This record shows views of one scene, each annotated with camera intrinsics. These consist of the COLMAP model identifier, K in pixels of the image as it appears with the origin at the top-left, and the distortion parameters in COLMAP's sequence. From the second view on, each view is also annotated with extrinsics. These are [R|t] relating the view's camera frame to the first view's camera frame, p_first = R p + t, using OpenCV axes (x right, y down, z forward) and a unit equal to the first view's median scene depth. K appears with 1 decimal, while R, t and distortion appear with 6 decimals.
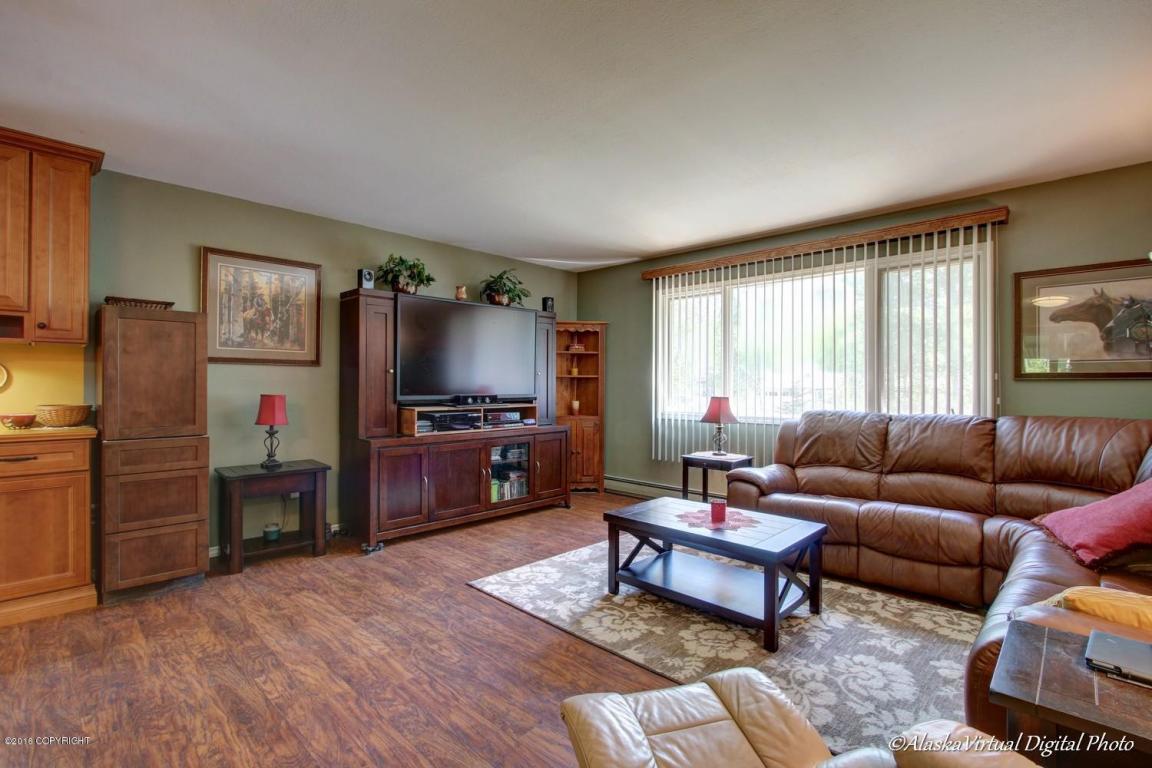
lens RADIAL K [[518.6, 0, 576.0], [0, 518.6, 384.0], [0, 0, 1]] dist [-0.020380, 0.000229]
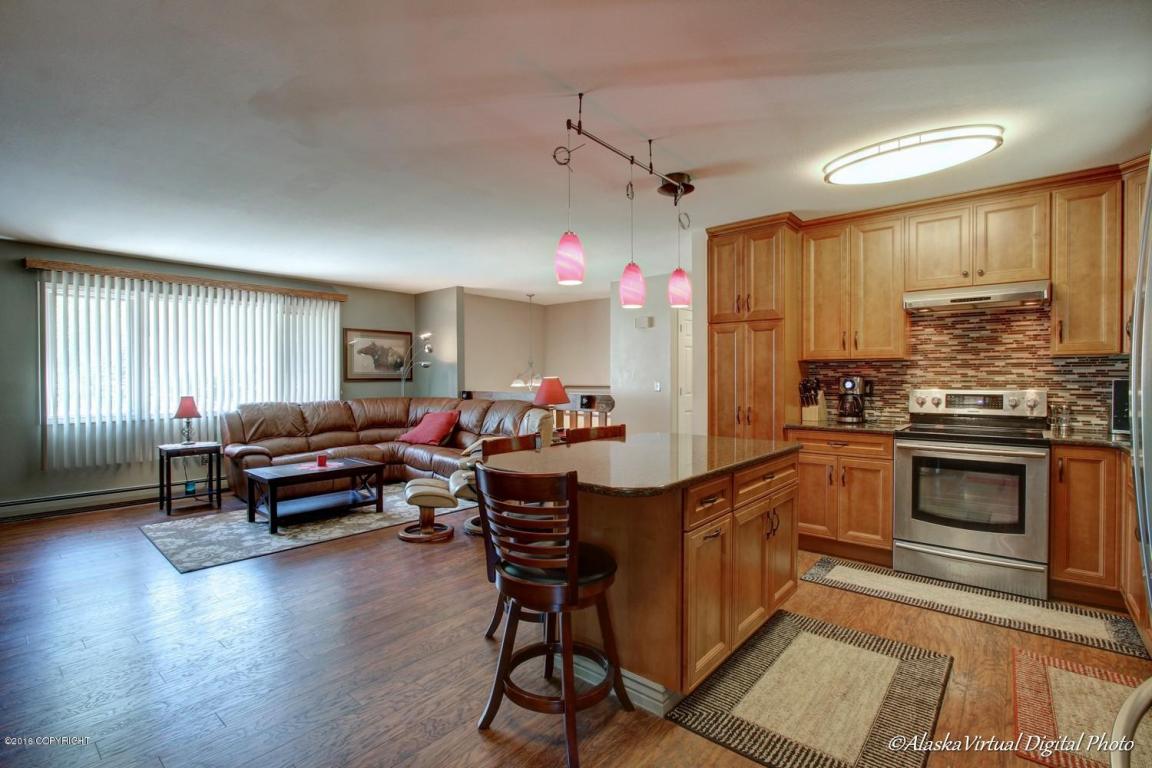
lens RADIAL K [[531.7, 0, 576.0], [0, 531.7, 384.0], [0, 0, 1]] dist [-0.016233, -0.000152]
pose [[-0.055526, -0.012568, 0.998378, -1.169164], [-0.000722, 0.999921, 0.012547, -0.022783], [-0.998457, -0.000024, -0.055531, 0.201676]]
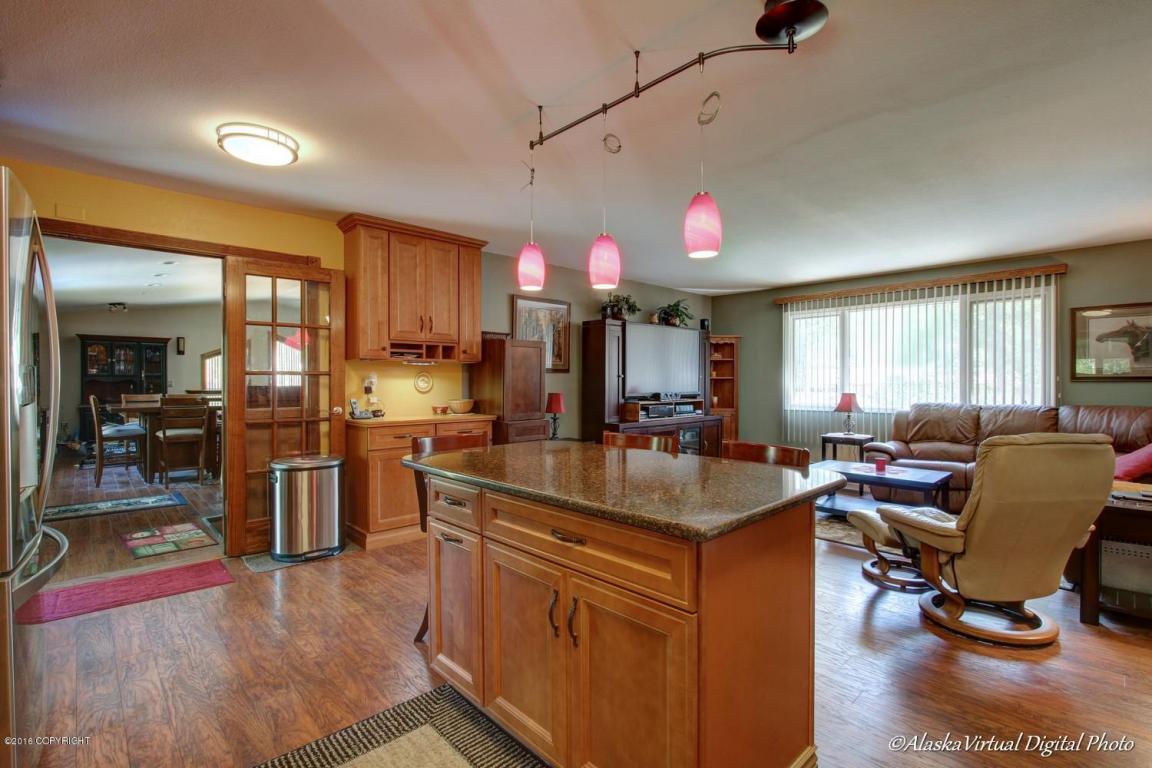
lens RADIAL K [[524.2, 0, 576.0], [0, 524.2, 384.0], [0, 0, 1]] dist [-0.017758, 0.000148]
pose [[0.999000, -0.004421, -0.044495, -0.458542], [0.004676, 0.999973, 0.005628, -0.013330], [0.044469, -0.005830, 0.998994, -0.501214]]
